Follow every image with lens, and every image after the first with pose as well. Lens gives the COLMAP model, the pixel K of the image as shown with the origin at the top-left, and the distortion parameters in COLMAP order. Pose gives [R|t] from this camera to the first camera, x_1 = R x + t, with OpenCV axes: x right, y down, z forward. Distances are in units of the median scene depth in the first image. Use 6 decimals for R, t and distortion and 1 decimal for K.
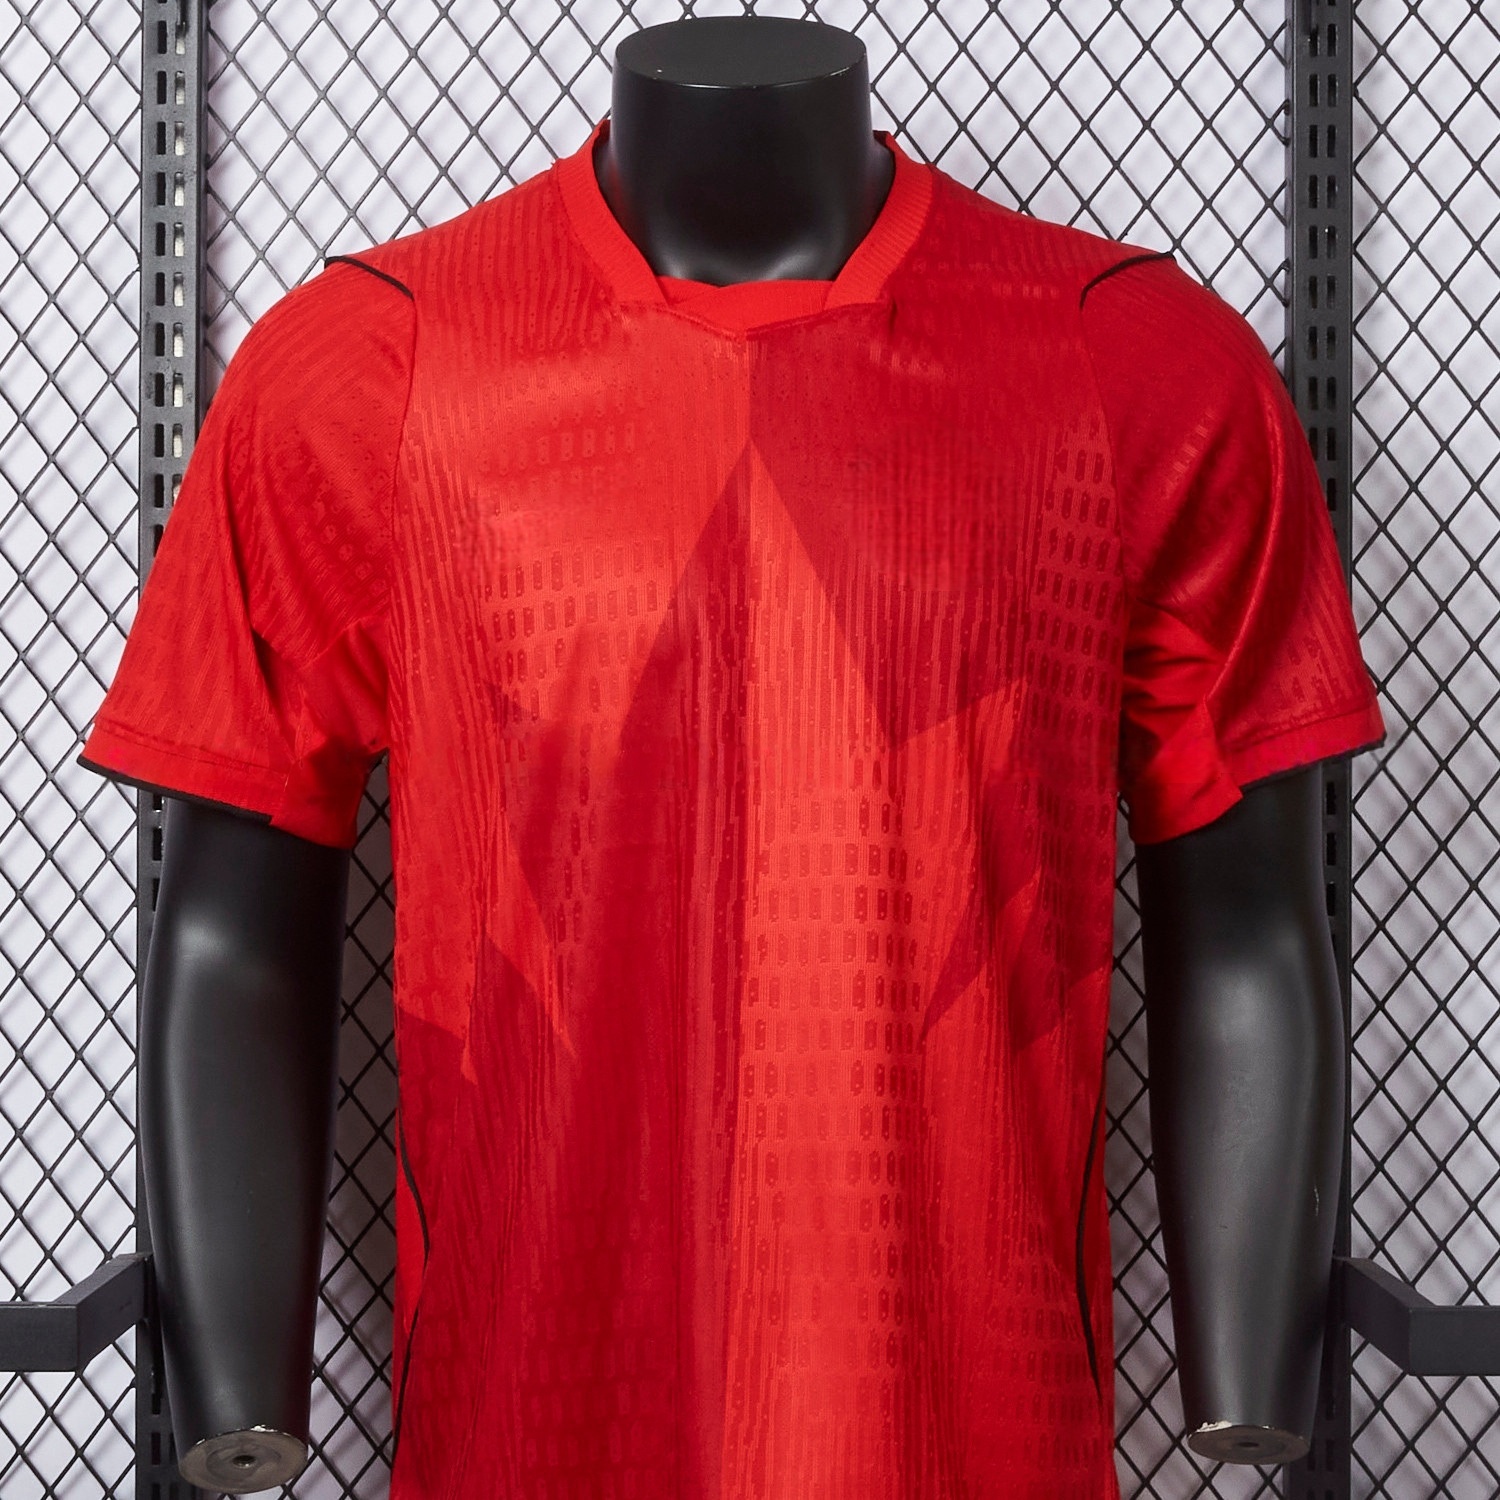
lens RADIAL K [[3220.3, 0, 752.9], [0, 3220.3, 751.3], [0, 0, 1]] dist [-0.140508, 0.000000]
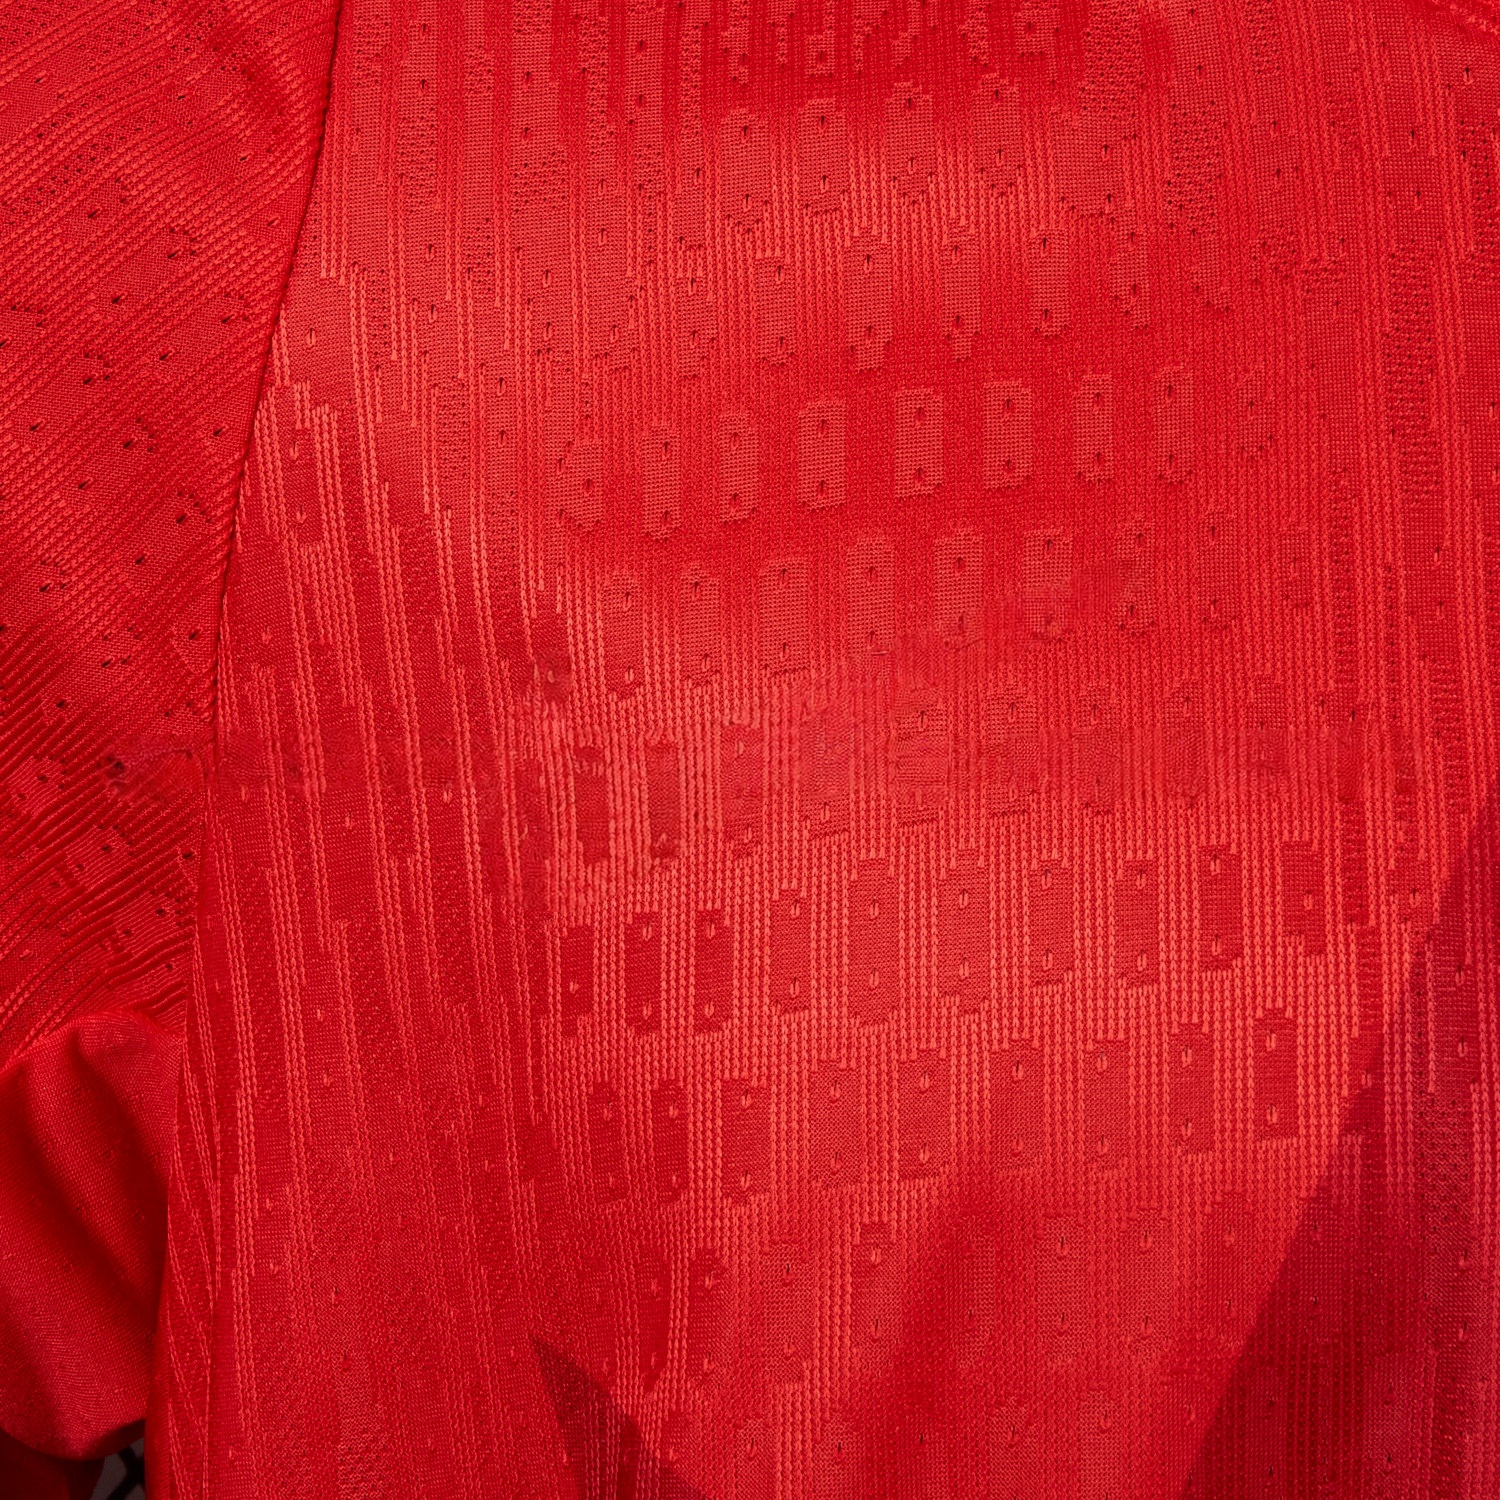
lens RADIAL K [[3457.9, 0, 750.4], [0, 3457.9, 748.0], [0, 0, 1]] dist [-0.085121, 0.000000]
pose [[0.997615, 0.055975, 0.040378, -0.079943], [-0.054454, 0.997799, -0.037850, -0.058916], [-0.042408, 0.035561, 0.998467, 0.721452]]
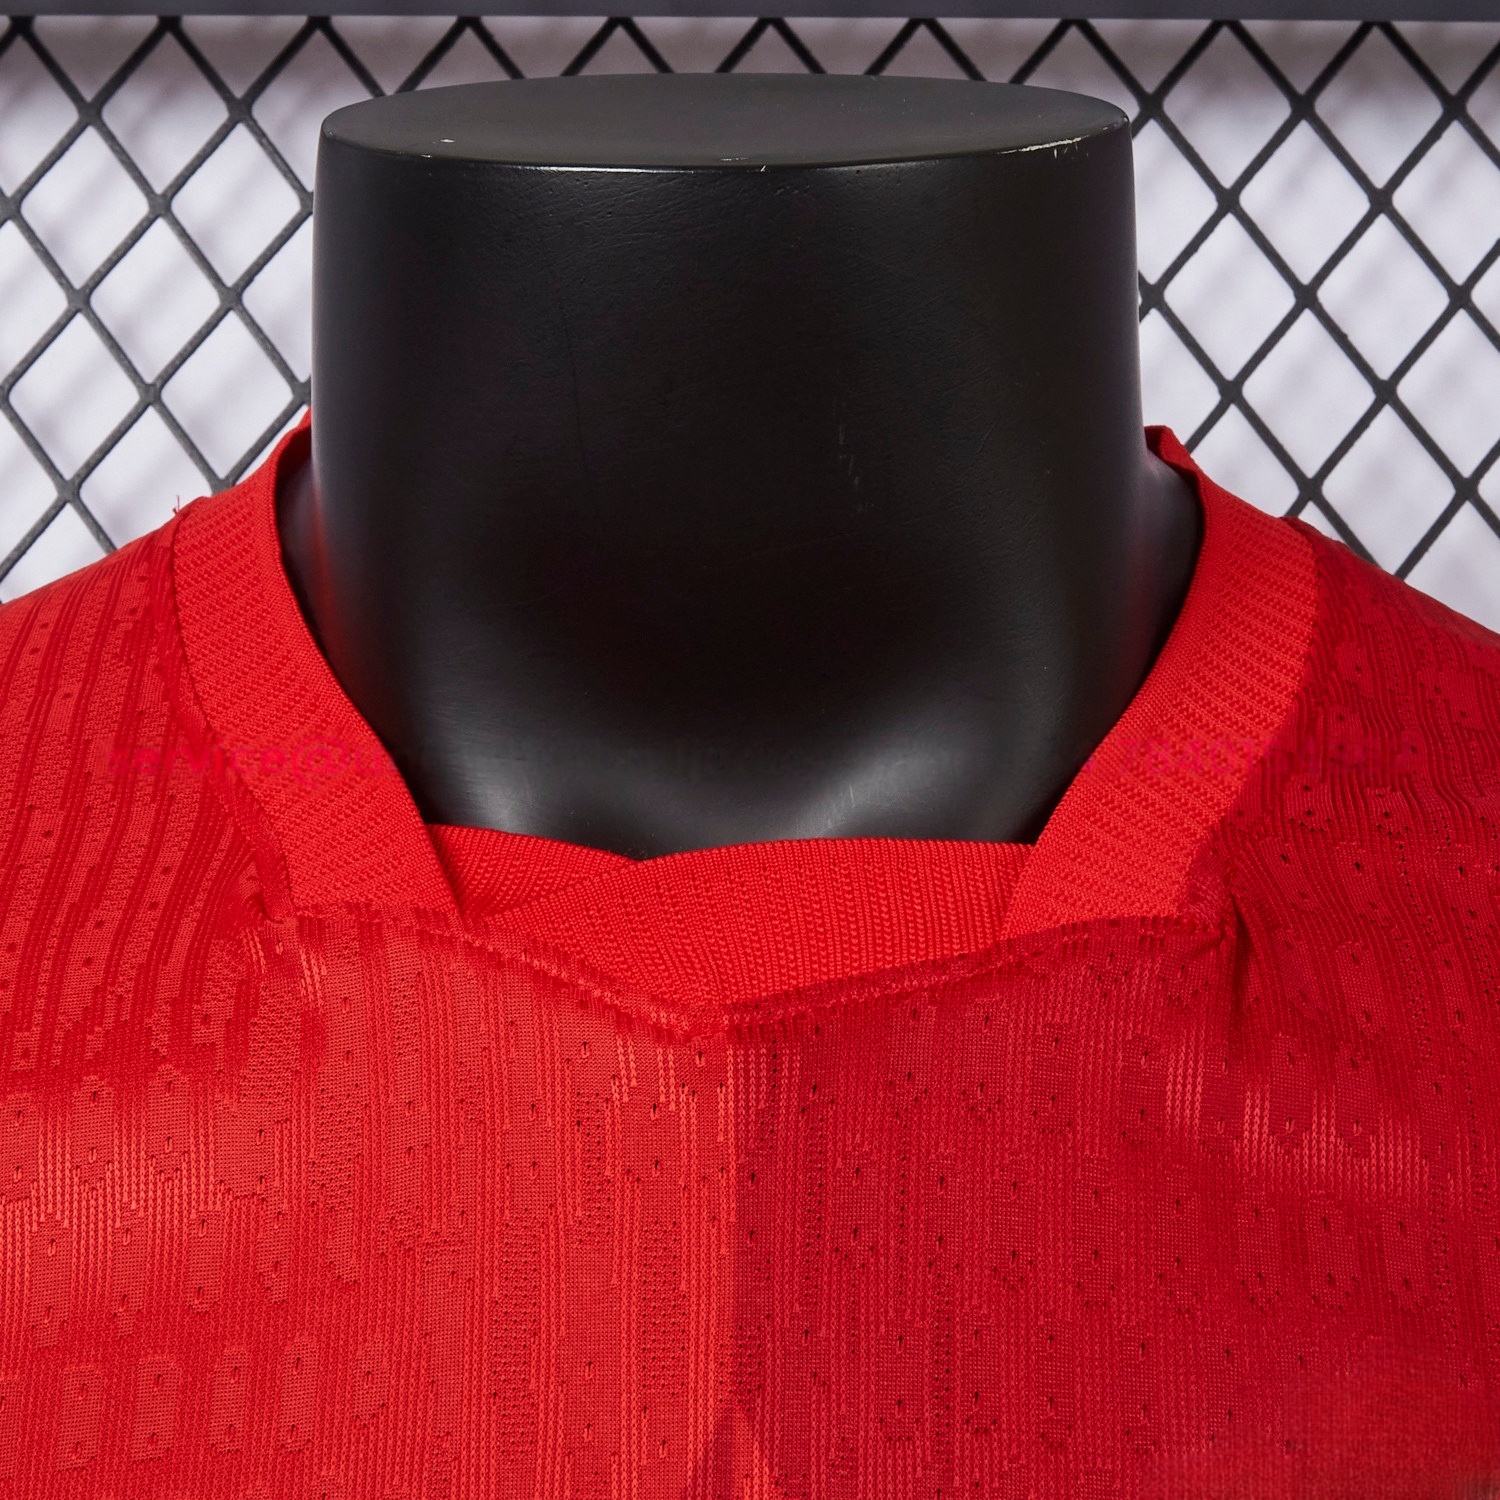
lens RADIAL K [[3457.9, 0, 747.1], [0, 3457.9, 751.7], [0, 0, 1]] dist [-0.085121, 0.000000]
pose [[0.999787, 0.007920, -0.019073, 0.005327], [-0.011605, 0.979393, -0.201628, -0.090843], [0.017083, 0.201806, 0.979277, 0.689867]]
